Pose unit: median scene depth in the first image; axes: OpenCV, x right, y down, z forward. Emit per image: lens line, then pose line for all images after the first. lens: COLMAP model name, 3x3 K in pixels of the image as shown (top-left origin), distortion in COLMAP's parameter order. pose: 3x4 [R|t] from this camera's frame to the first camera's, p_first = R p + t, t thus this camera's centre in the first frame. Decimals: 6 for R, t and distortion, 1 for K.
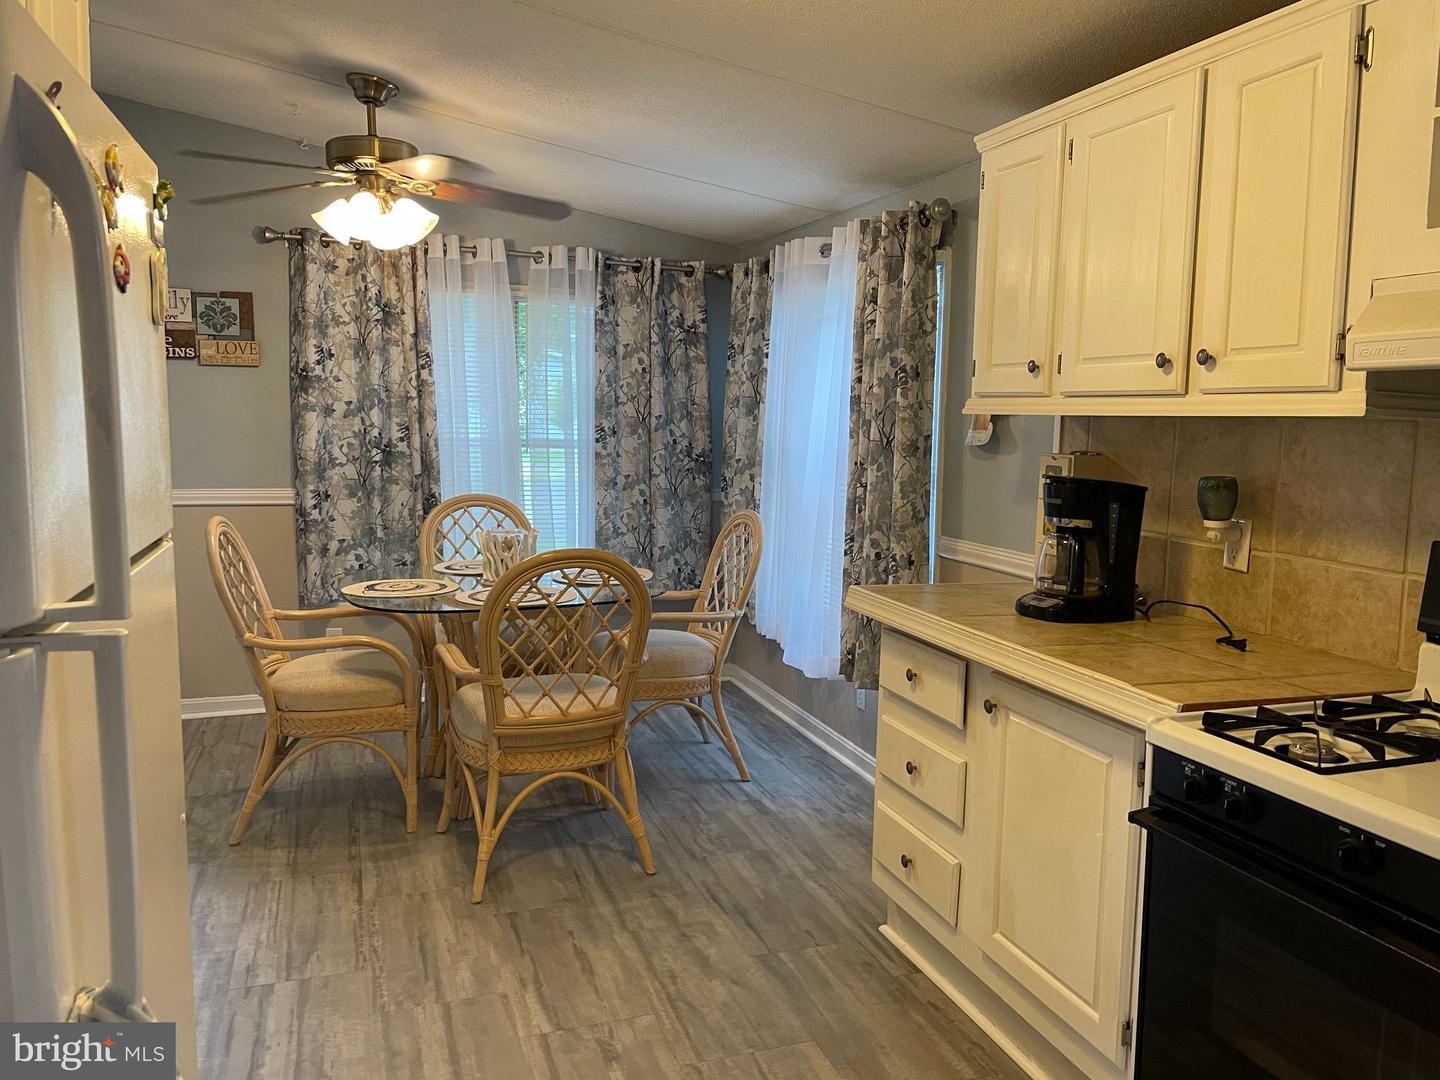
lens RADIAL K [[1088.0, 0, 723.6], [0, 1088.0, 525.5], [0, 0, 1]] dist [0.086115, -0.111941]
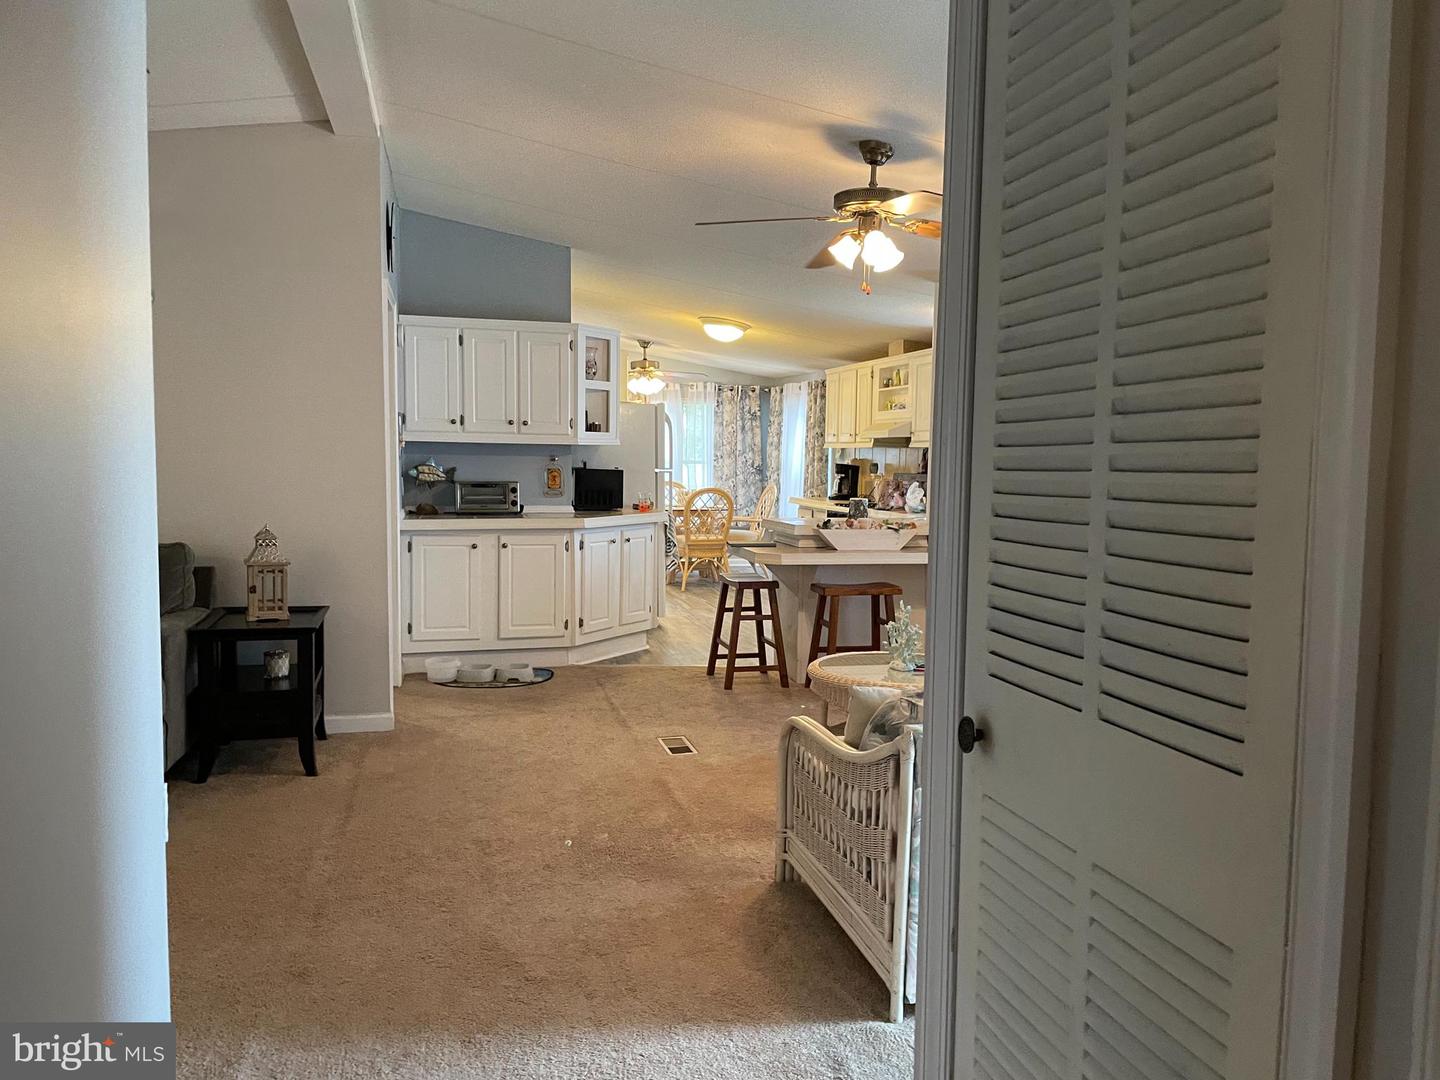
lens RADIAL K [[1088.0, 0, 718.9], [0, 1088.0, 544.1], [0, 0, 1]] dist [0.086115, -0.111941]
pose [[0.995679, 0.003139, -0.092806, 0.123043], [-0.005032, 0.999784, -0.020163, 0.161986], [0.092723, 0.020543, 0.995480, -1.452937]]
